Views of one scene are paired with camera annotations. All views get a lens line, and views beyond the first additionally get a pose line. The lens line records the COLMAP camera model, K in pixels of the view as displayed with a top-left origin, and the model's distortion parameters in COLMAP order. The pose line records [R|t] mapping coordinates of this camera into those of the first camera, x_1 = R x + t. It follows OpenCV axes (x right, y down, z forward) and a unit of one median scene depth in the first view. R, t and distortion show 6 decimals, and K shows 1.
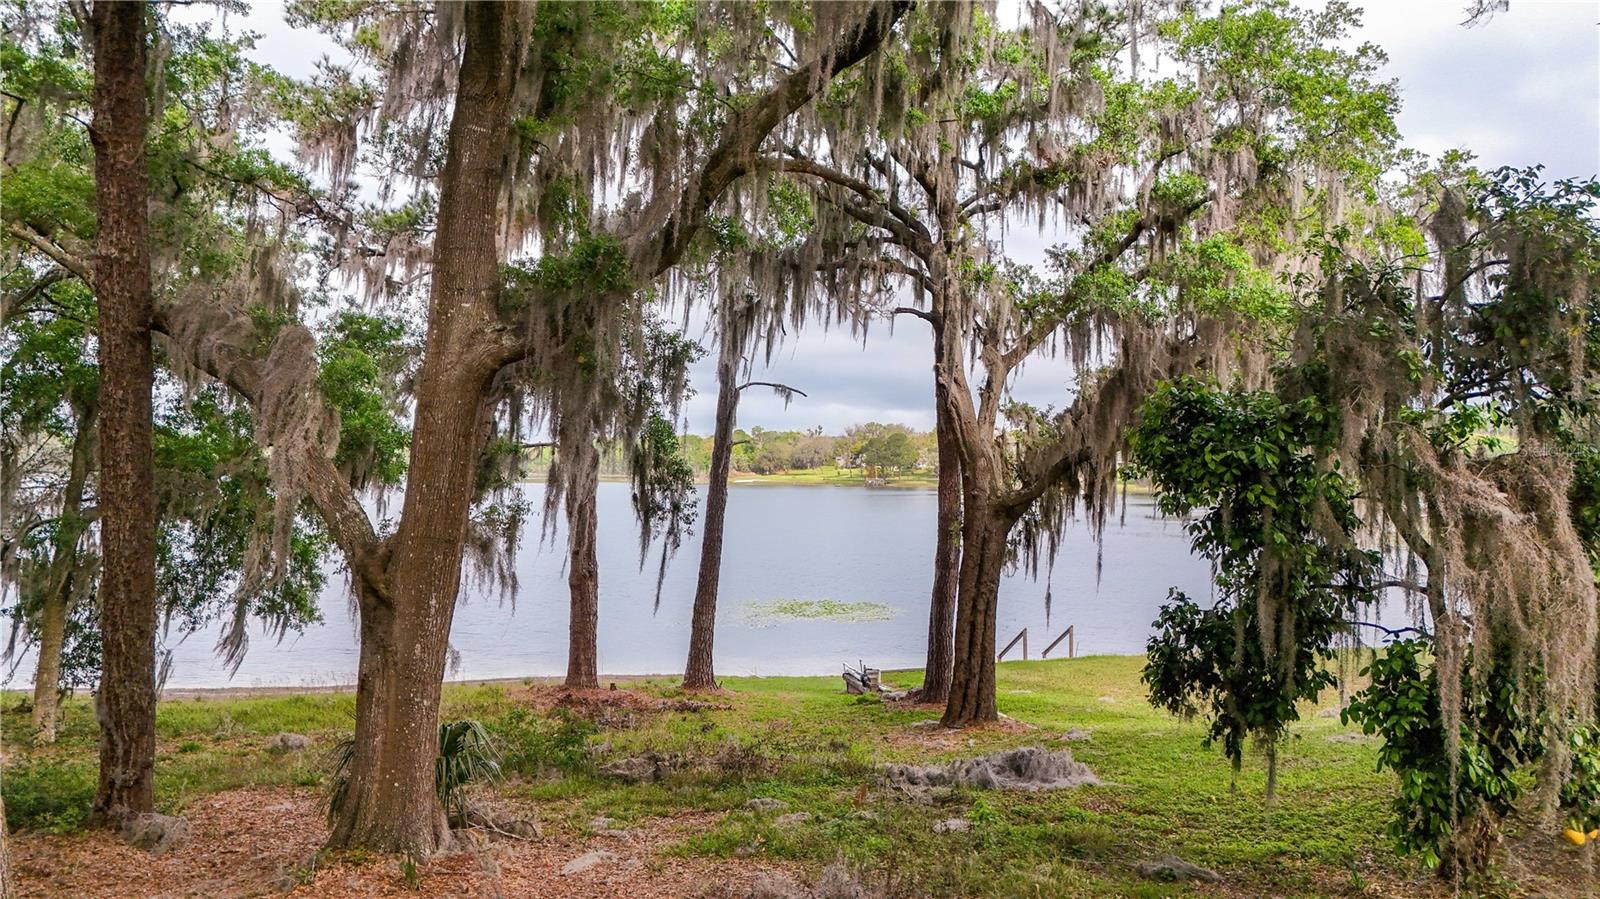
lens RADIAL K [[1110.4, 0, 805.9], [0, 1110.4, 448.5], [0, 0, 1]] dist [0.048983, -0.003186]
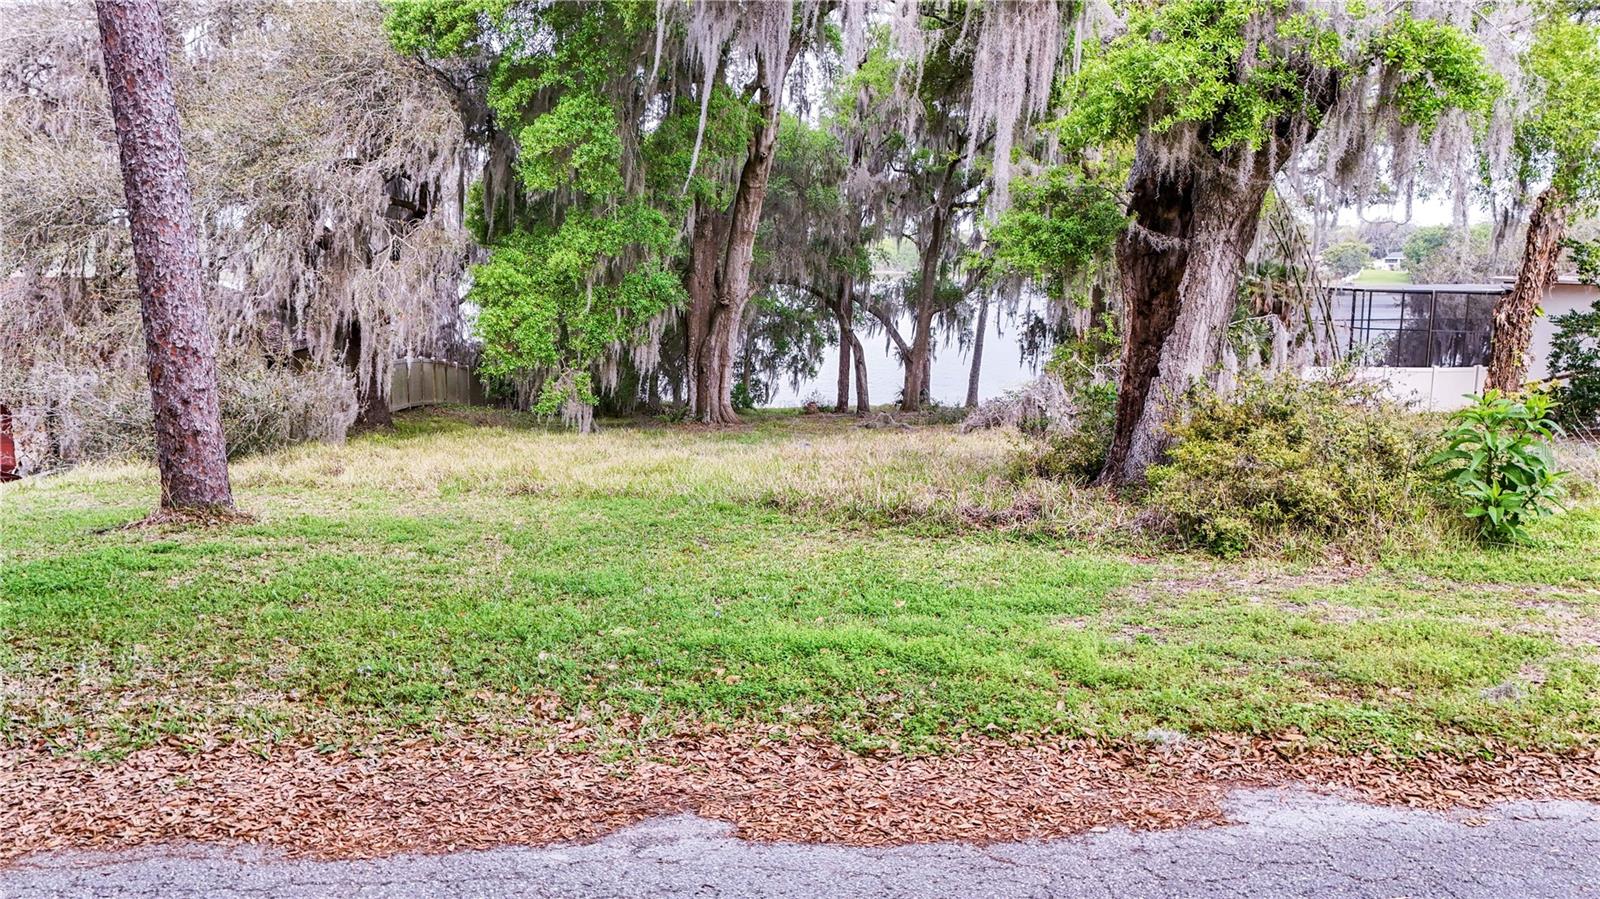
lens RADIAL K [[1110.4, 0, 805.9], [0, 1110.4, 448.5], [0, 0, 1]] dist [0.048983, -0.003186]
pose [[0.973248, 0.036238, -0.226880, 0.136824], [0.005280, 0.983695, 0.179767, -0.173716], [0.229696, -0.176155, 0.957188, -1.816820]]
